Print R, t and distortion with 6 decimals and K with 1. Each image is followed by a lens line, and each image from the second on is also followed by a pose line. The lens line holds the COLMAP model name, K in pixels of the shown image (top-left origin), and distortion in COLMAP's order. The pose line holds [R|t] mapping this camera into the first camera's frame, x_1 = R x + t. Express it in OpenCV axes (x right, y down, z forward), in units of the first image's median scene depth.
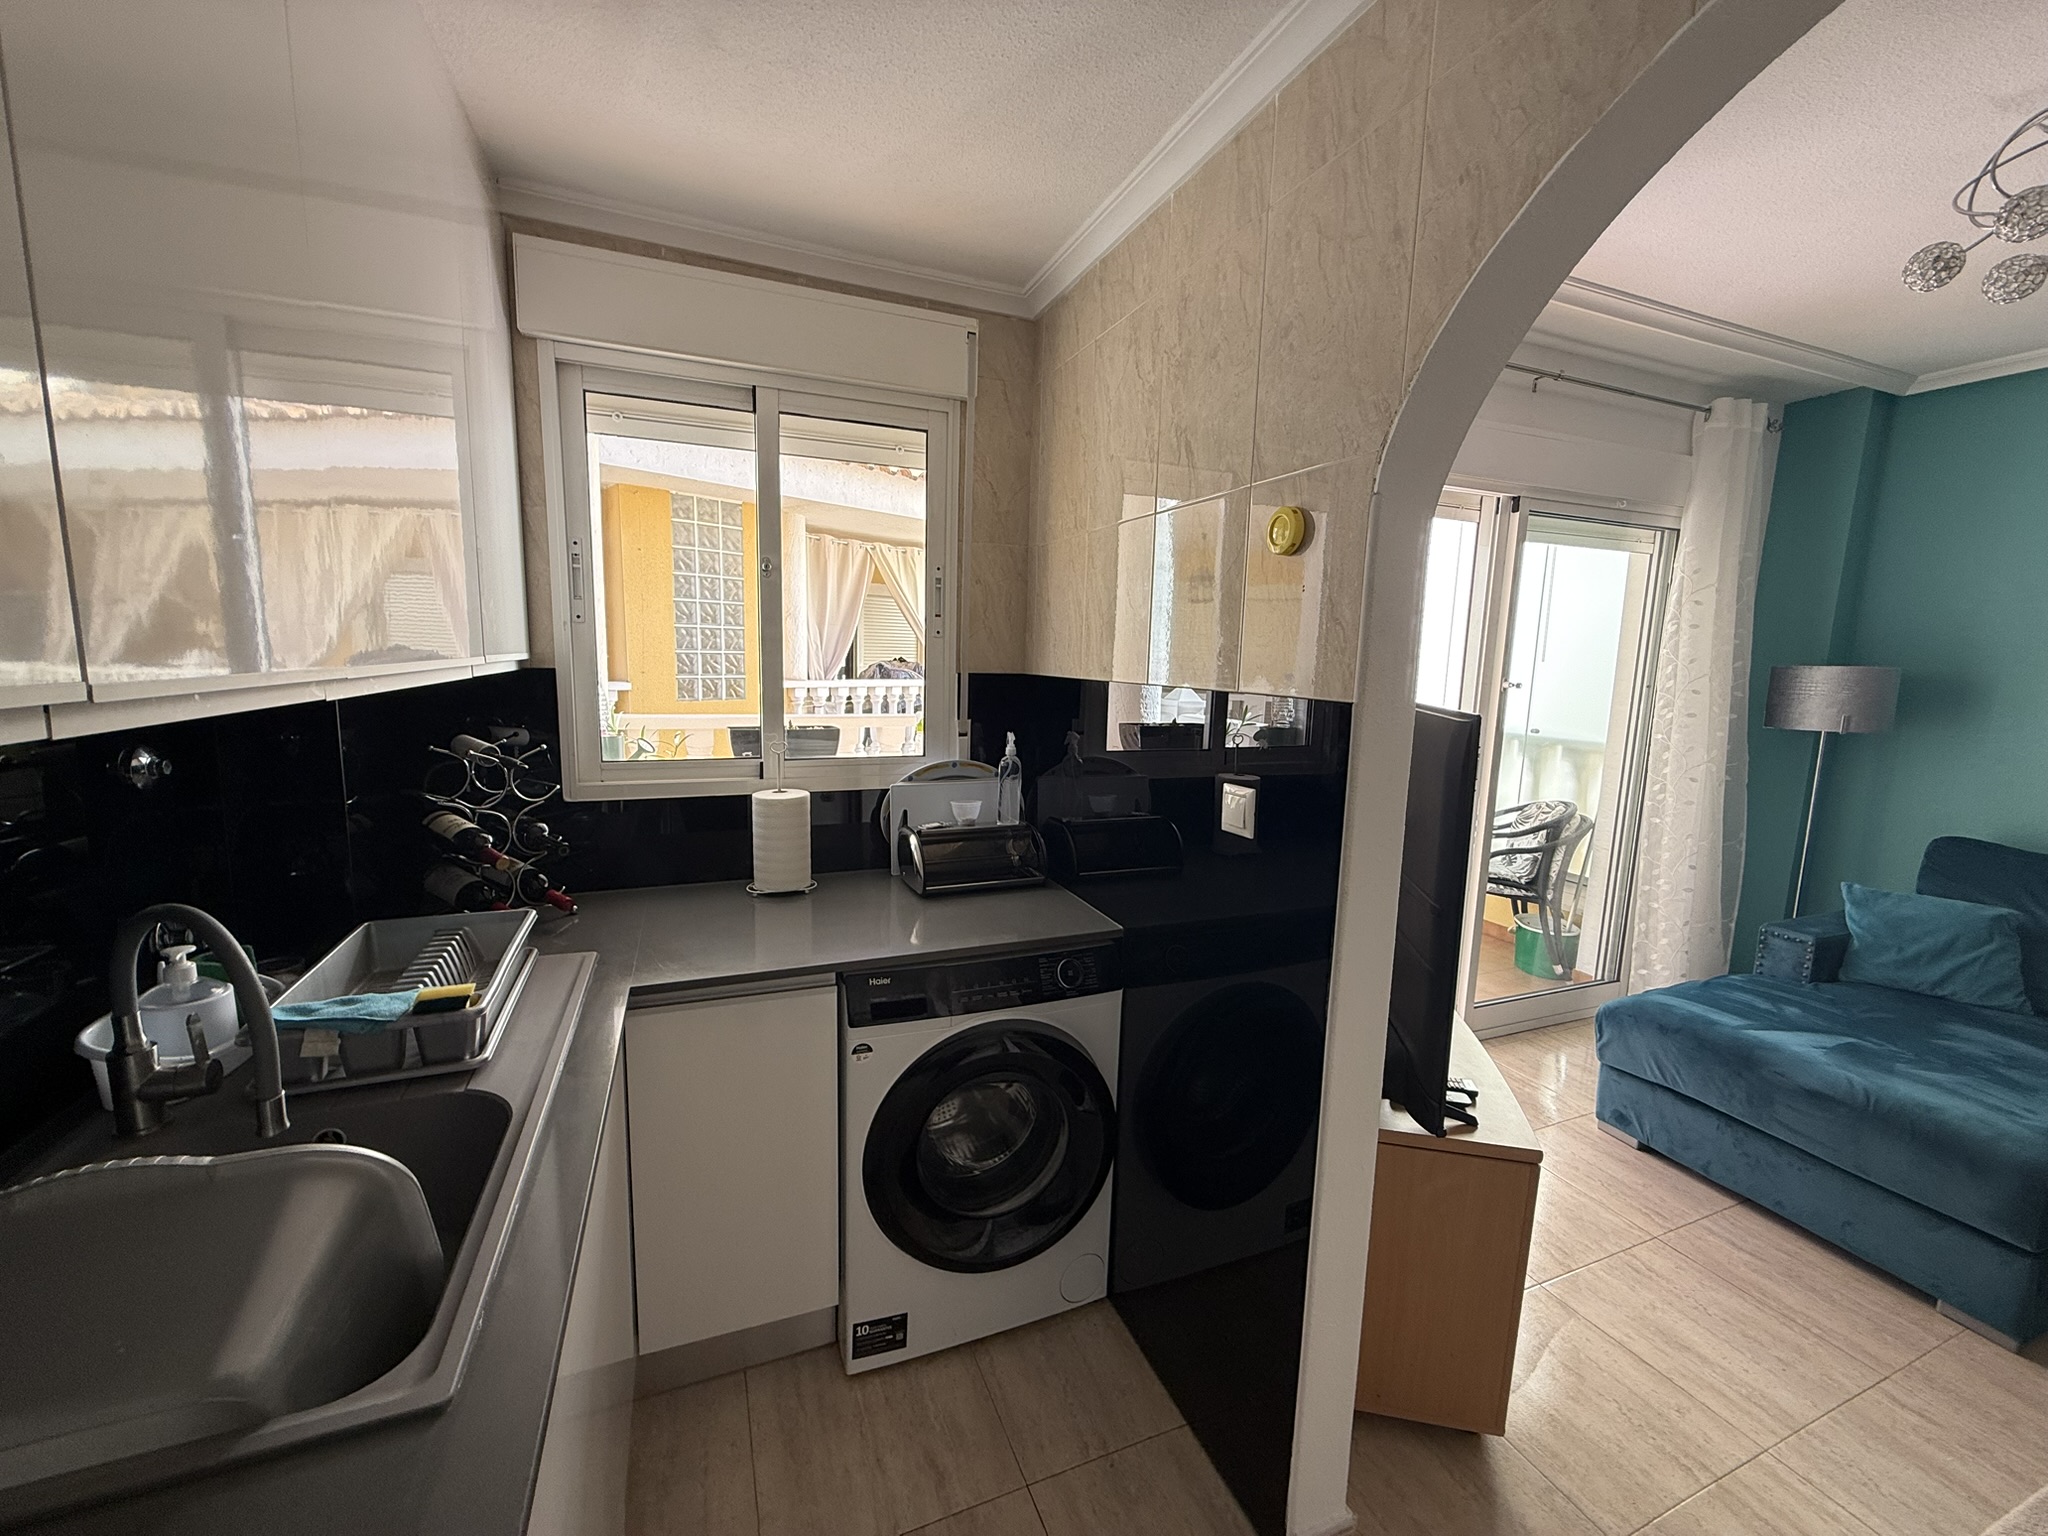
lens RADIAL K [[814.7, 0, 1023.8], [0, 814.7, 766.9], [0, 0, 1]] dist [0.000187, 0.000198]
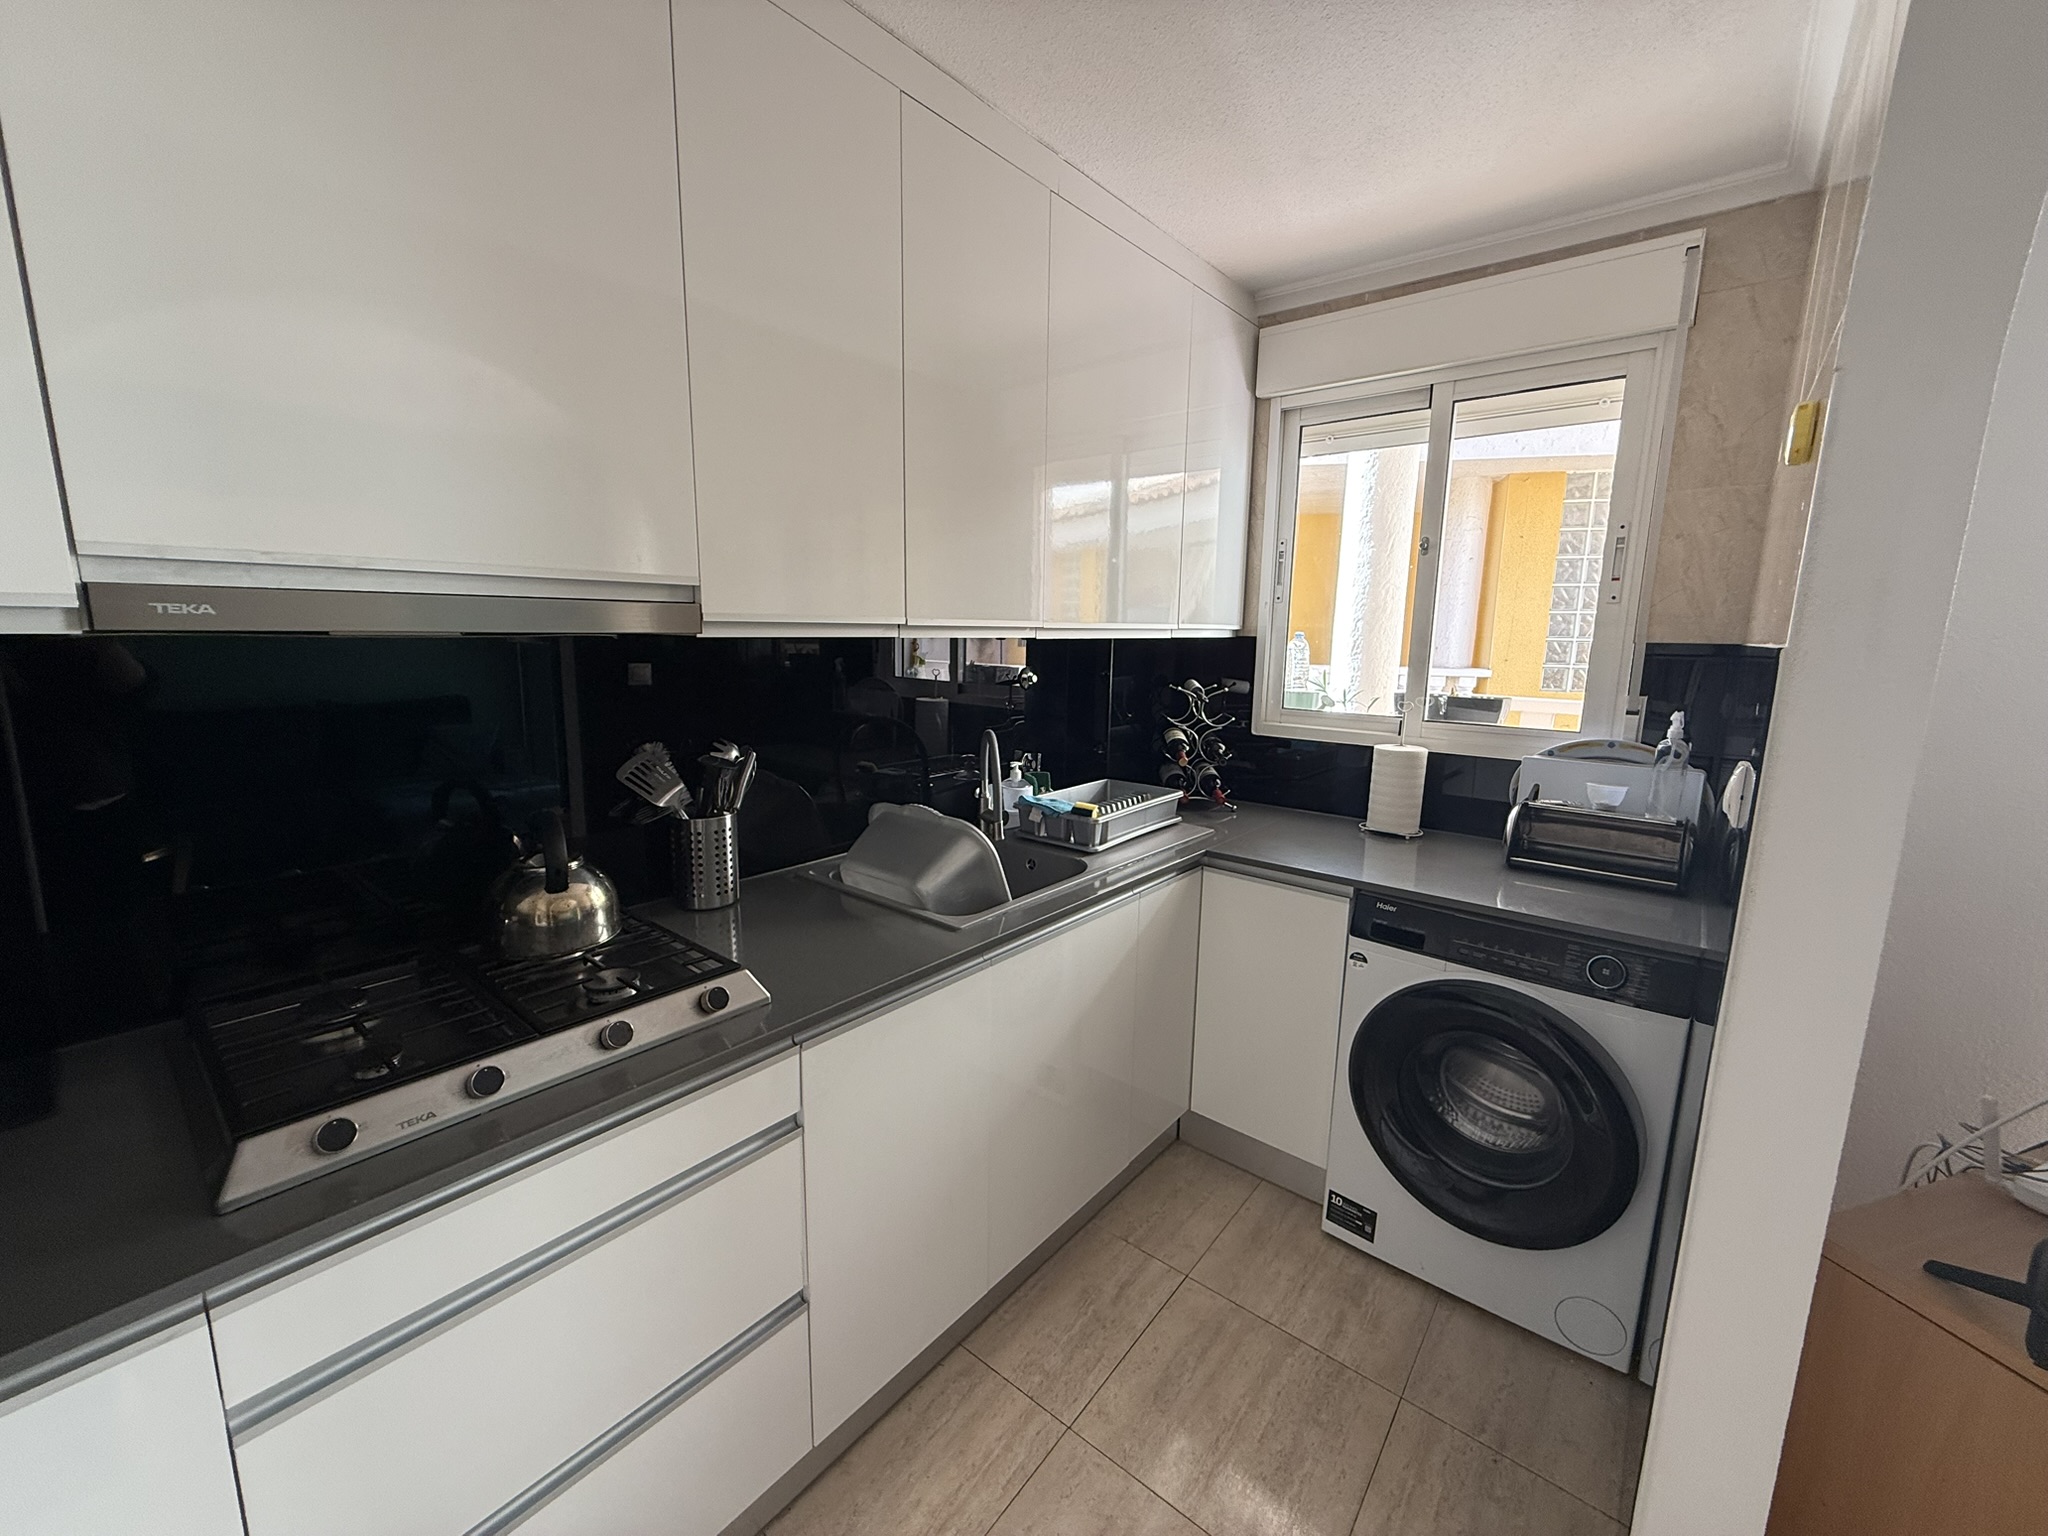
lens RADIAL K [[814.7, 0, 1020.4], [0, 814.7, 767.0], [0, 0, 1]] dist [0.000187, 0.000198]
pose [[0.476211, 0.129763, -0.869704, 0.440955], [-0.127413, 0.988796, 0.077766, 0.039571], [0.870051, 0.073778, 0.487409, -0.005244]]
